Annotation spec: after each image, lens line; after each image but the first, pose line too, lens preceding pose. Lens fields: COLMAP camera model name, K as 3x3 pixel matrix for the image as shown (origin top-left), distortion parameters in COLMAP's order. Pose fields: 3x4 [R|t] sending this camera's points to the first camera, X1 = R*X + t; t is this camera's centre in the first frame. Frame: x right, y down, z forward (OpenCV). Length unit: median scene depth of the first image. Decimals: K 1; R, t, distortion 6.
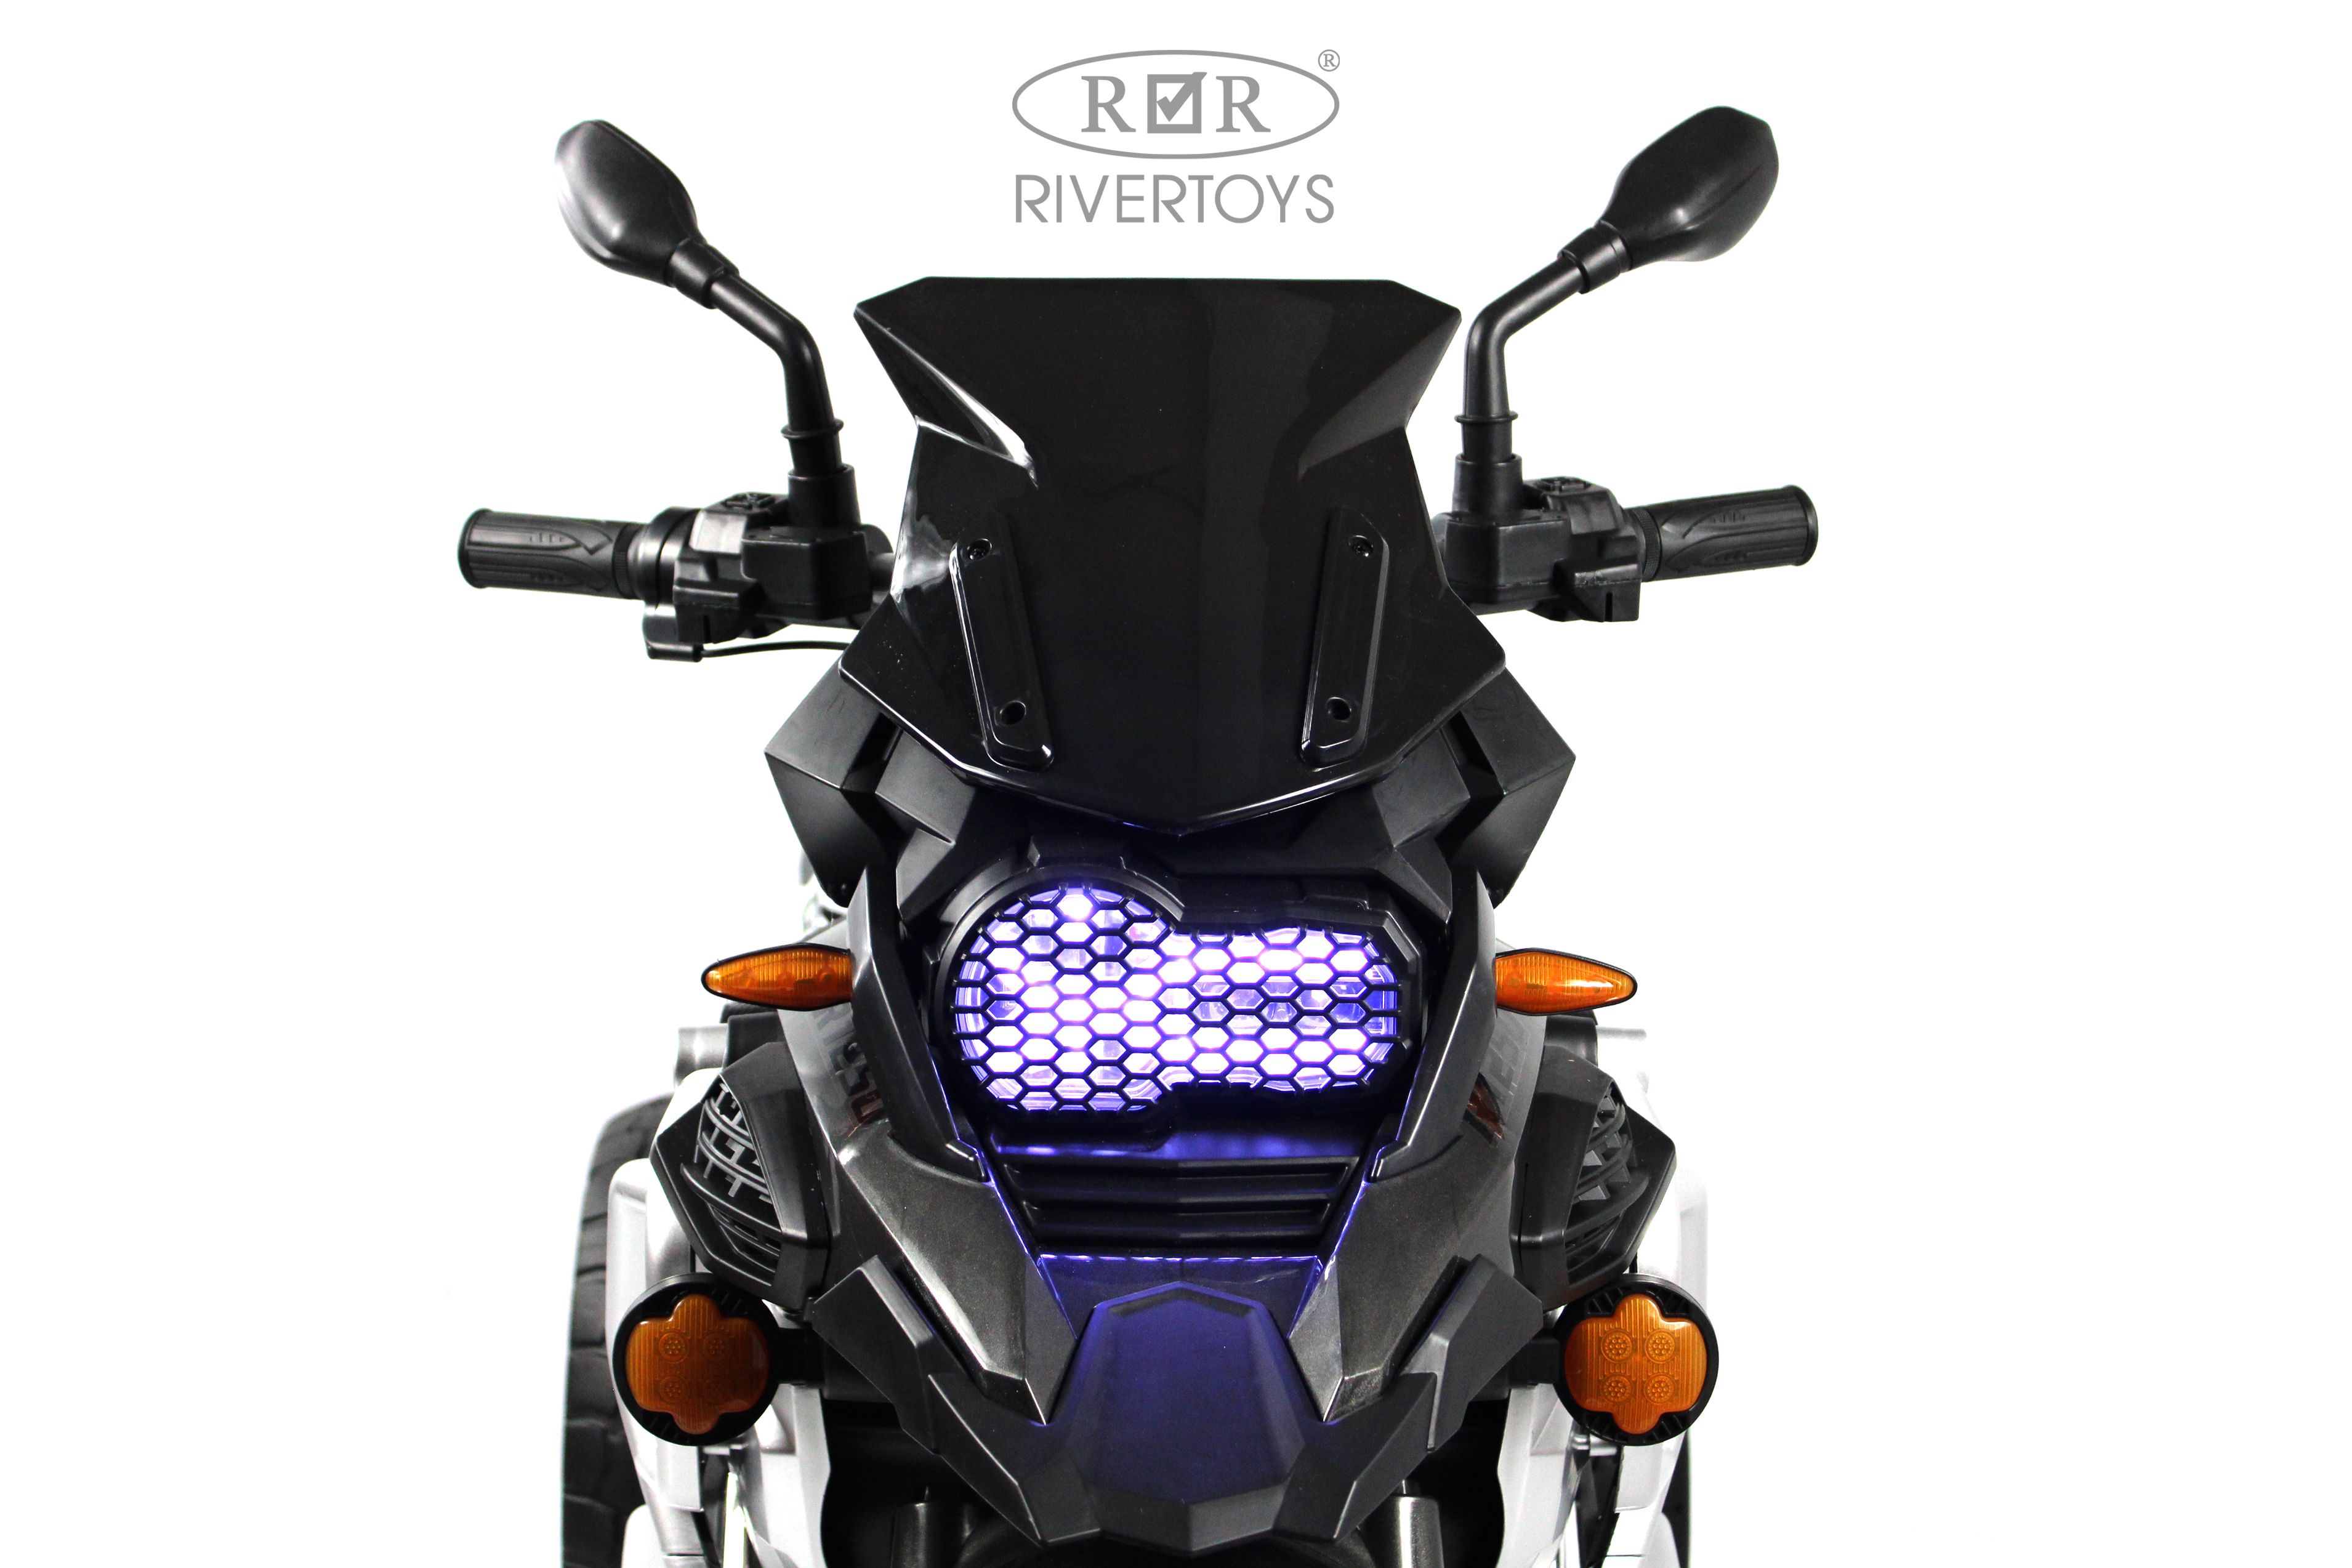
lens RADIAL K [[4074.7, 0, 1153.4], [0, 4074.7, 788.2], [0, 0, 1]] dist [-0.014976, 0.000000]
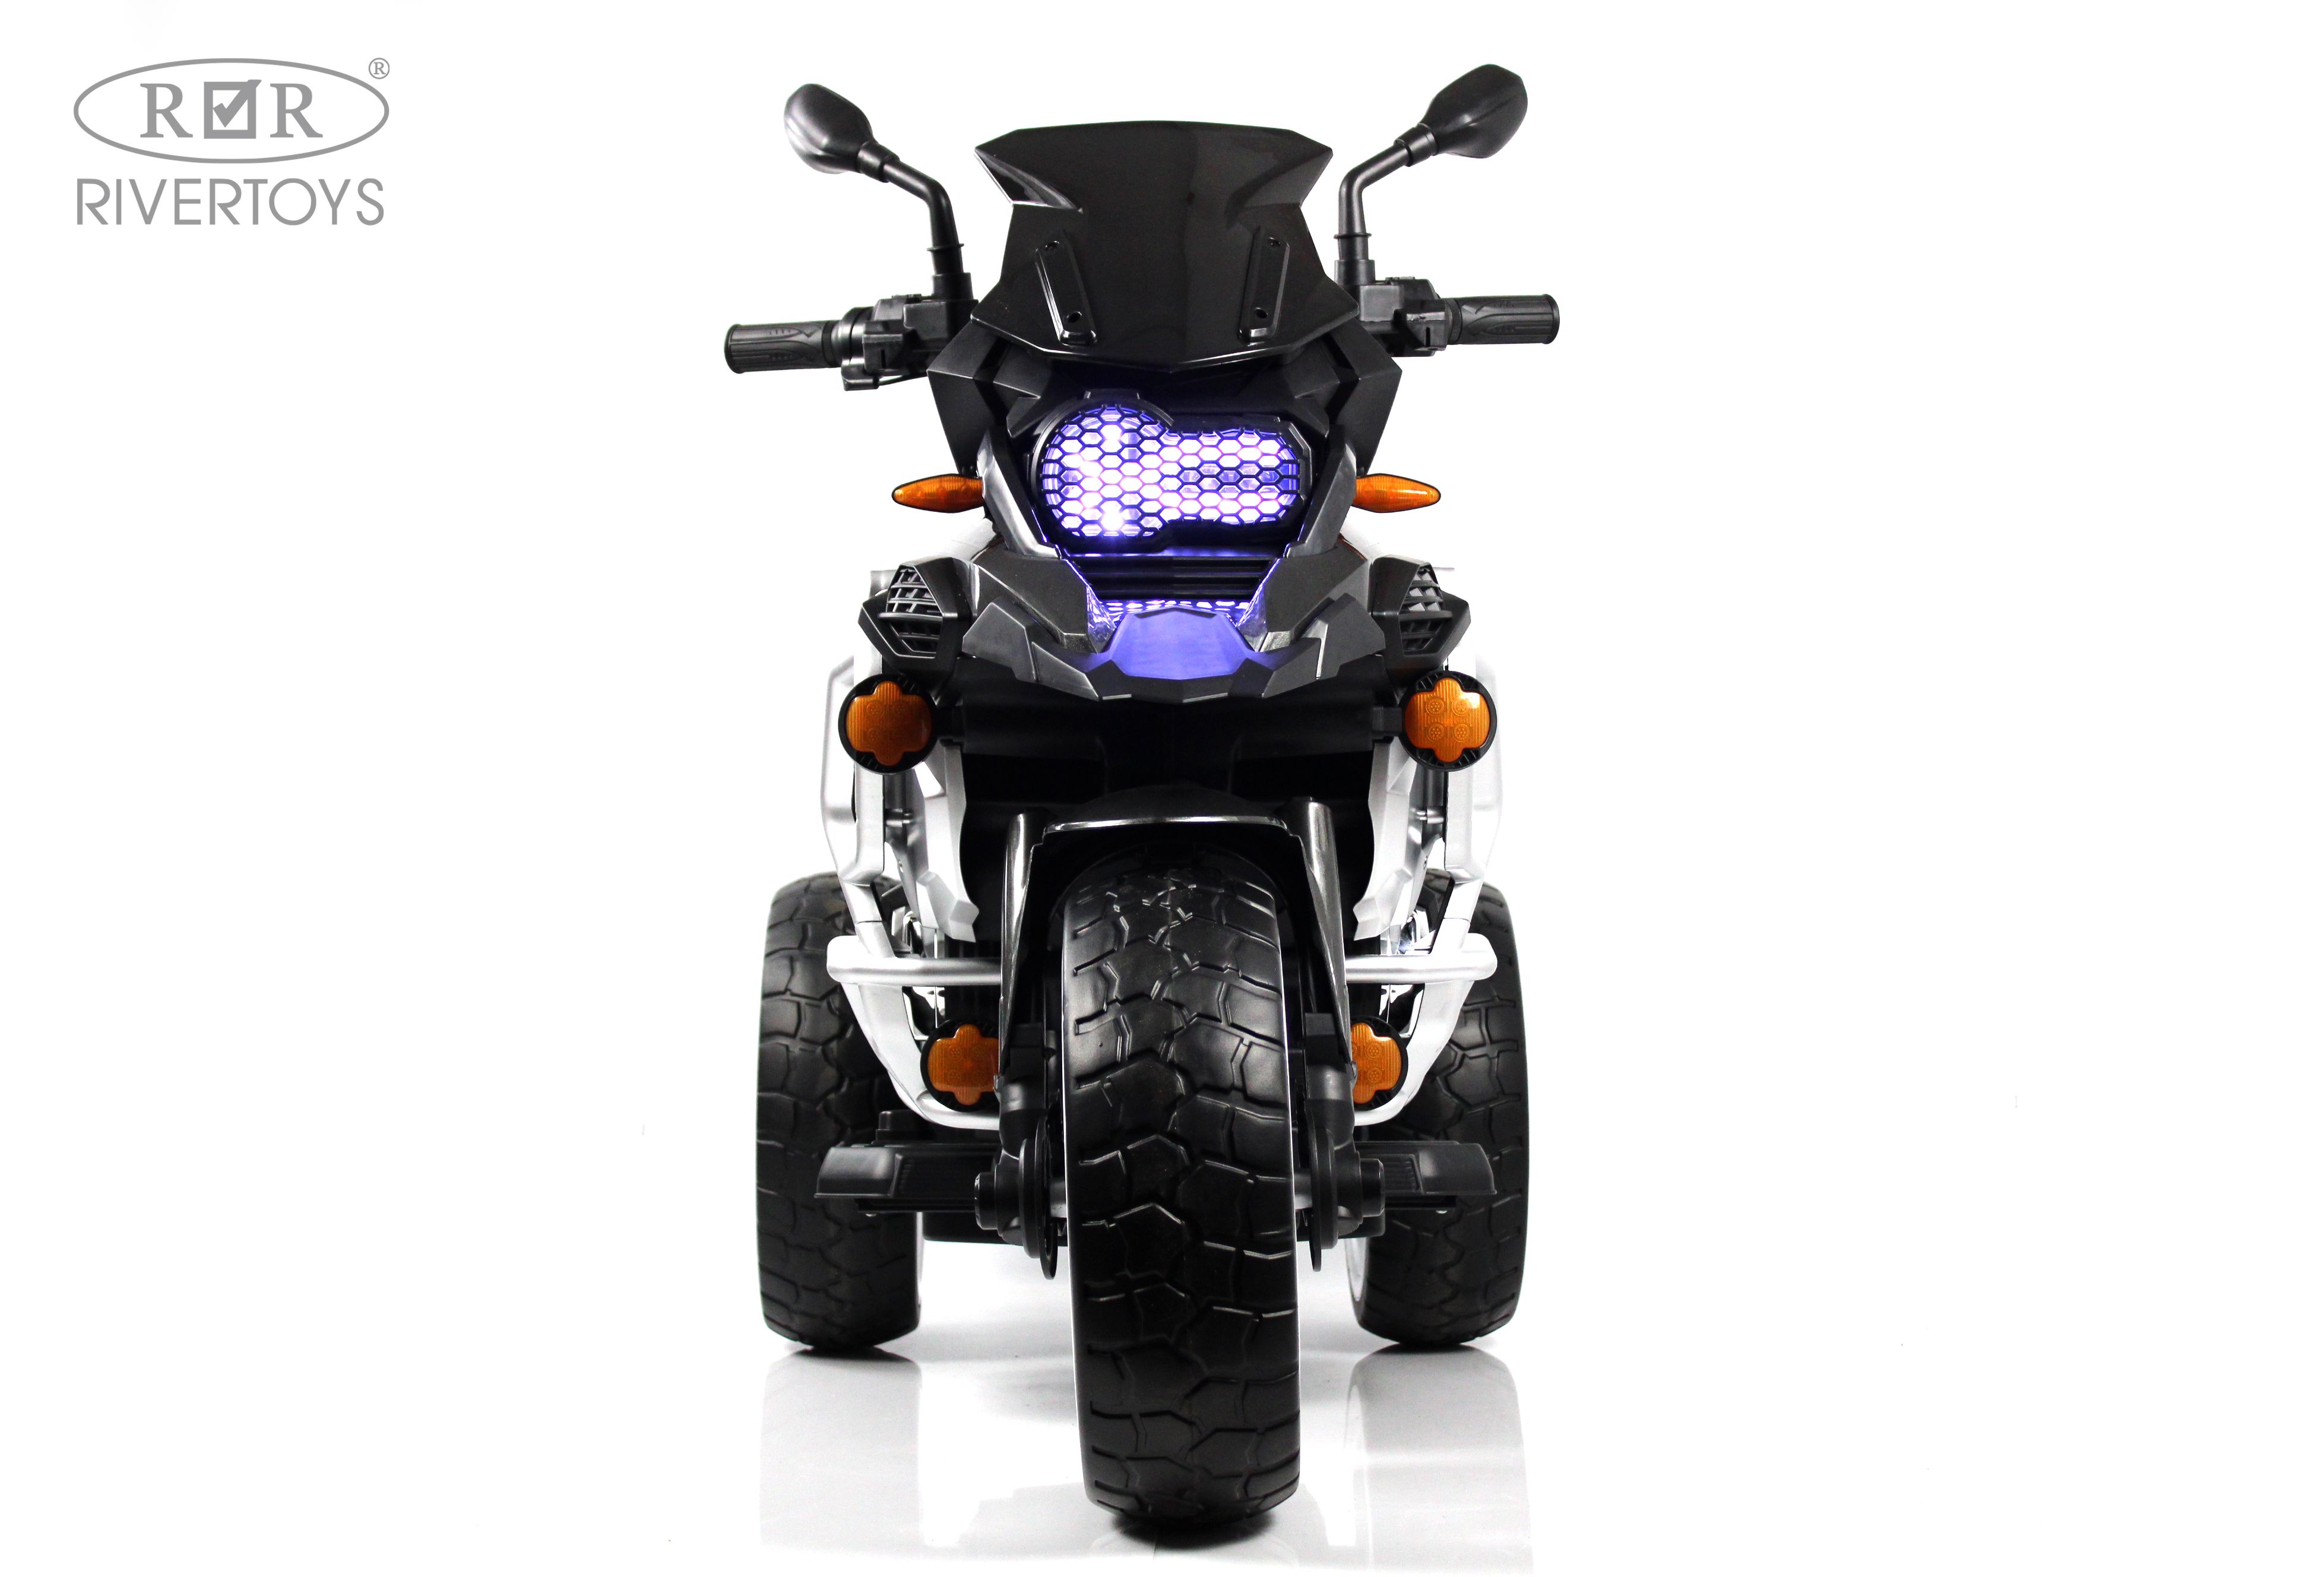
lens RADIAL K [[3852.1, 0, 1186.1], [0, 3852.1, 780.0], [0, 0, 1]] dist [0.074935, 0.000000]
pose [[0.999837, -0.014035, 0.011348, -0.007478], [0.015745, 0.985619, -0.168246, 0.419286], [-0.008824, 0.168398, 0.985680, -0.546125]]
